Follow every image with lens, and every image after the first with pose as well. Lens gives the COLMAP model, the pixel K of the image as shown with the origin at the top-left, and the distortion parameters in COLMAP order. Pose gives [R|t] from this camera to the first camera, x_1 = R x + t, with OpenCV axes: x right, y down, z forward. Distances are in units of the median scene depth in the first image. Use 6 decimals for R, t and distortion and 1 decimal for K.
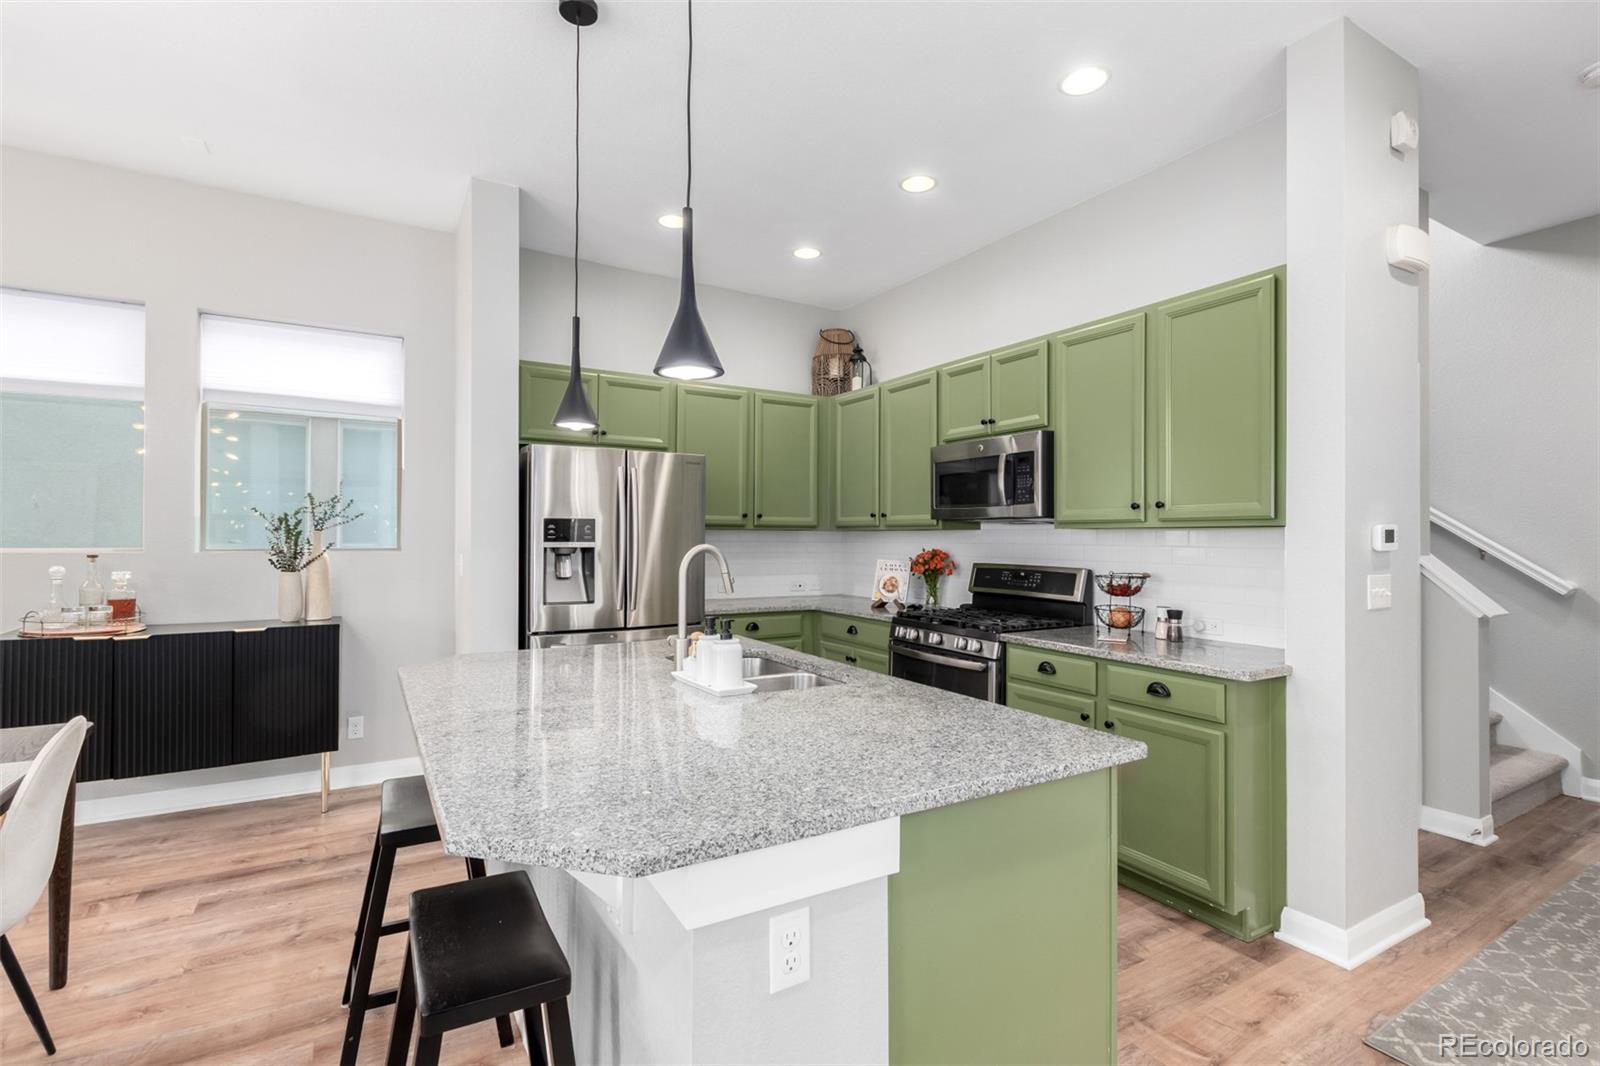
lens RADIAL K [[734.4, 0, 794.7], [0, 734.4, 533.8], [0, 0, 1]] dist [0.007361, -0.003681]
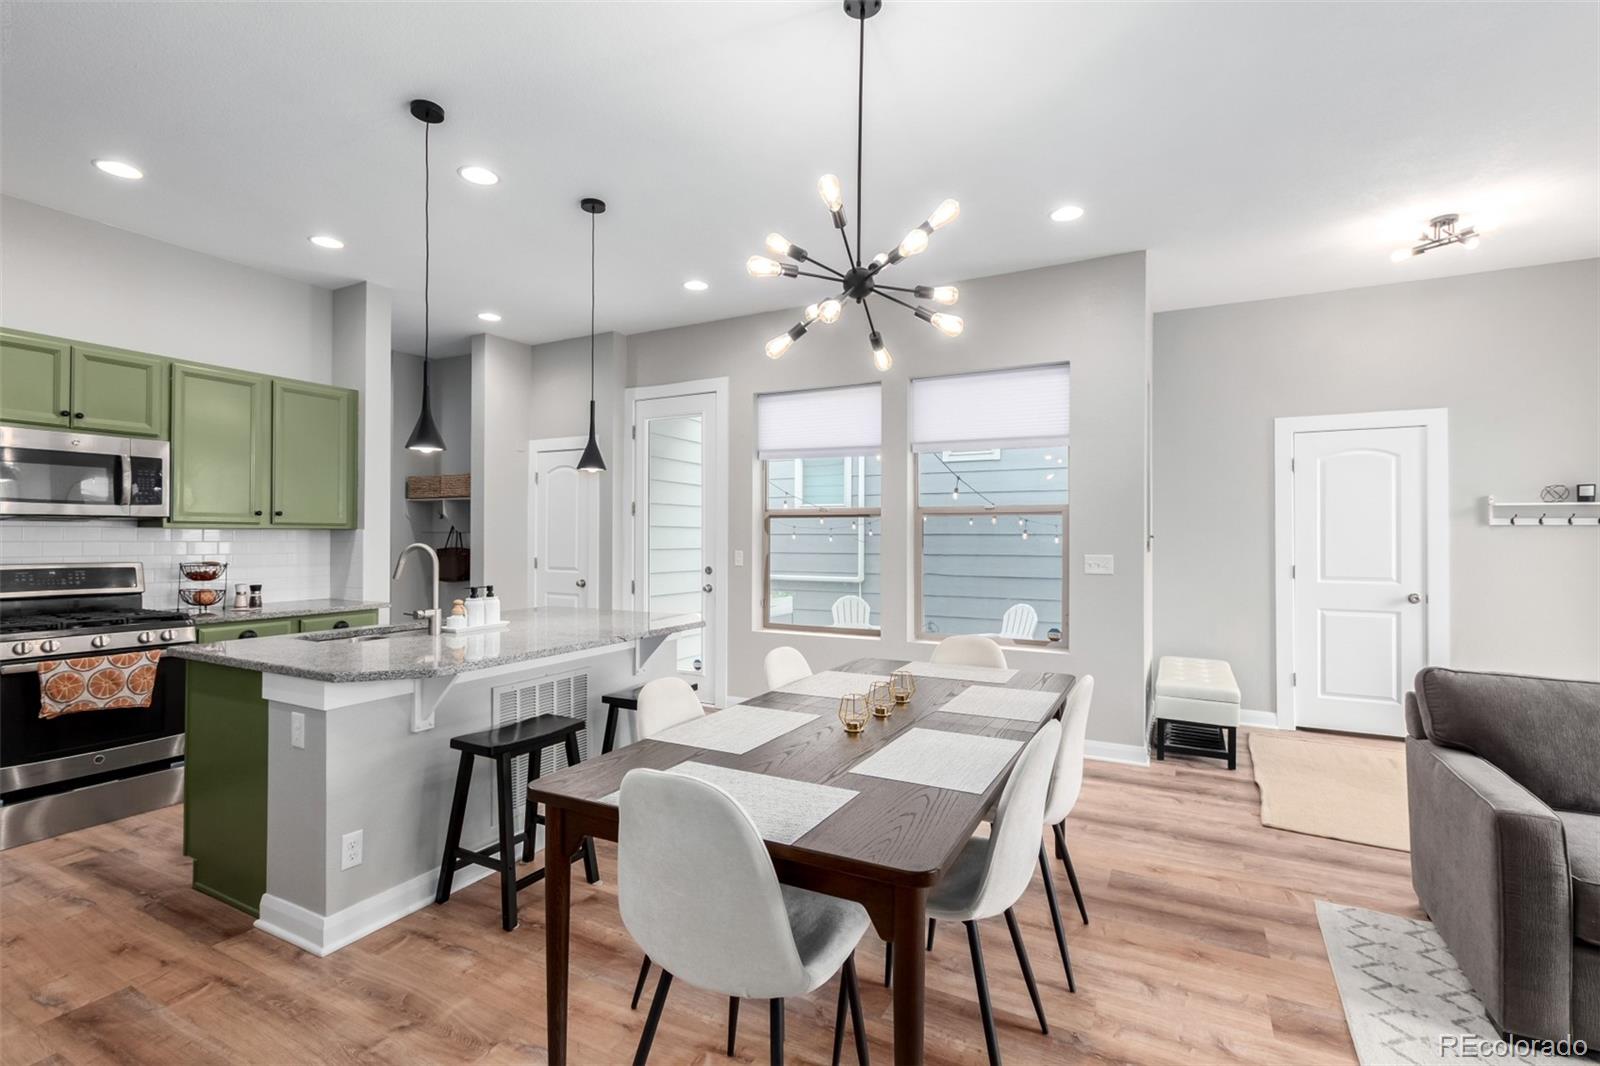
lens RADIAL K [[734.4, 0, 793.0], [0, 734.4, 529.2], [0, 0, 1]] dist [0.007361, -0.003681]
pose [[-0.518588, 0.000460, 0.855024, -1.105624], [-0.010693, 0.999918, -0.007024, -0.006642], [-0.854957, -0.012785, -0.518541, 0.731726]]
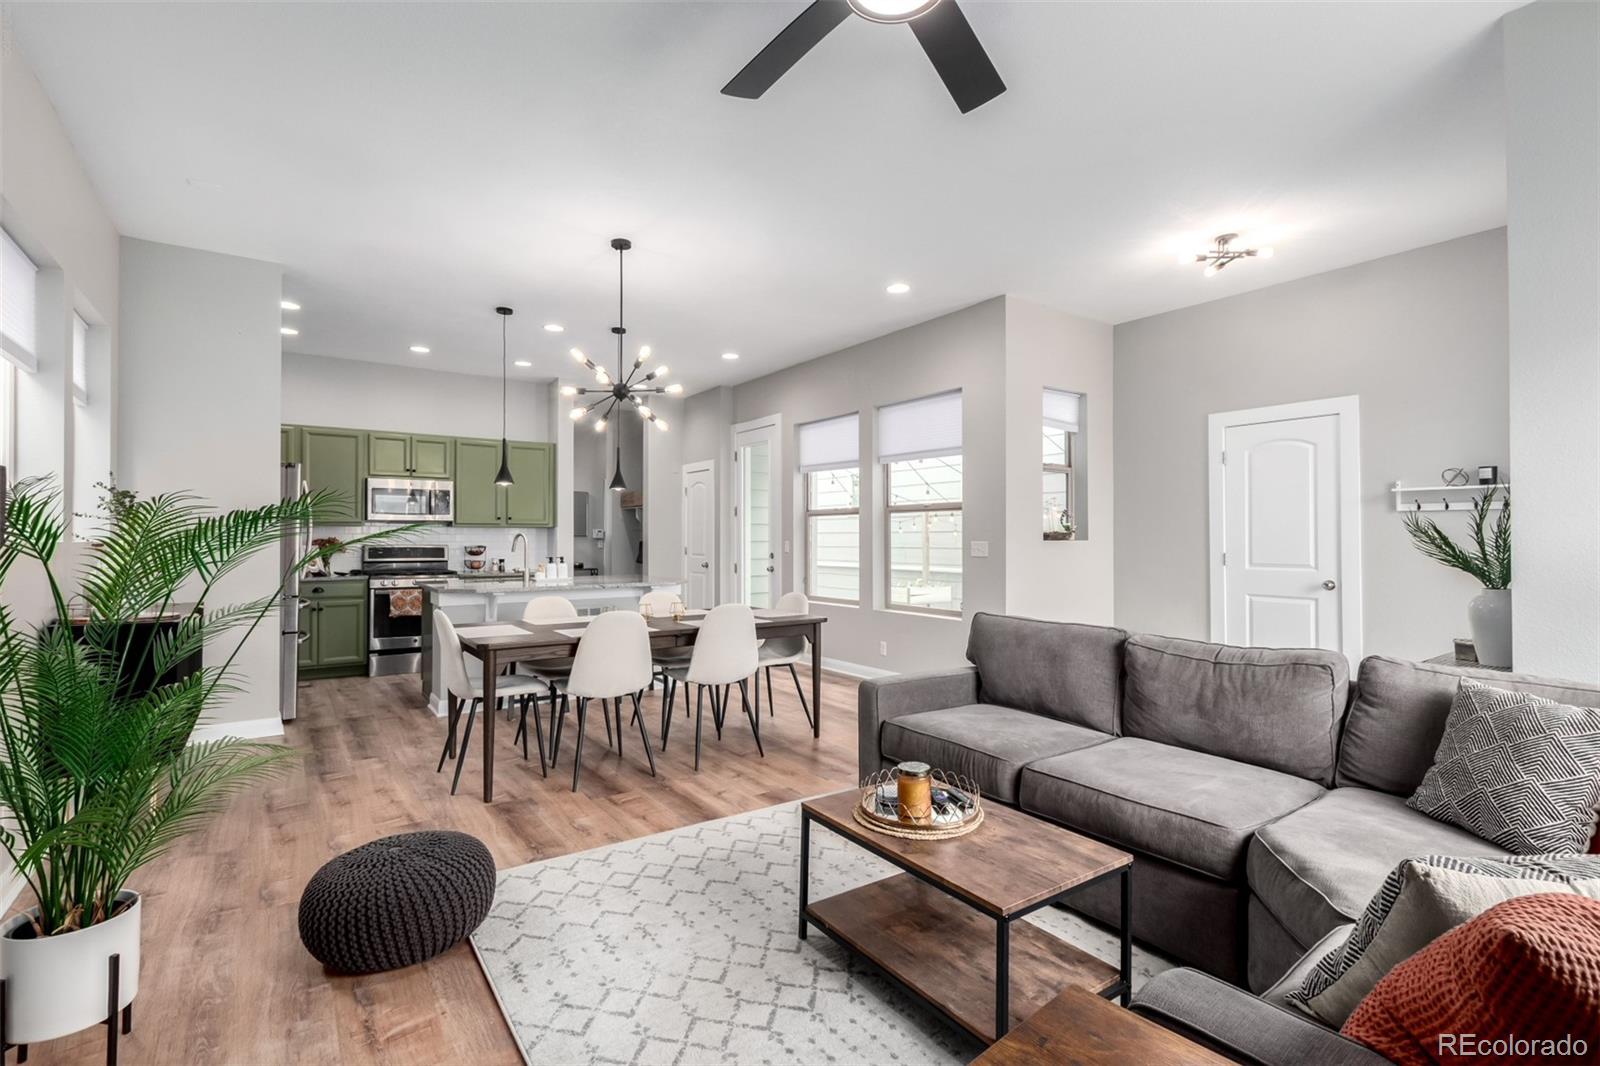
lens RADIAL K [[734.4, 0, 791.4], [0, 734.4, 528.3], [0, 0, 1]] dist [0.007361, -0.003681]
pose [[-0.071625, 0.008560, 0.997395, -1.829374], [-0.006098, 0.999941, -0.009020, 0.011689], [-0.997413, -0.006728, -0.071569, 0.150511]]
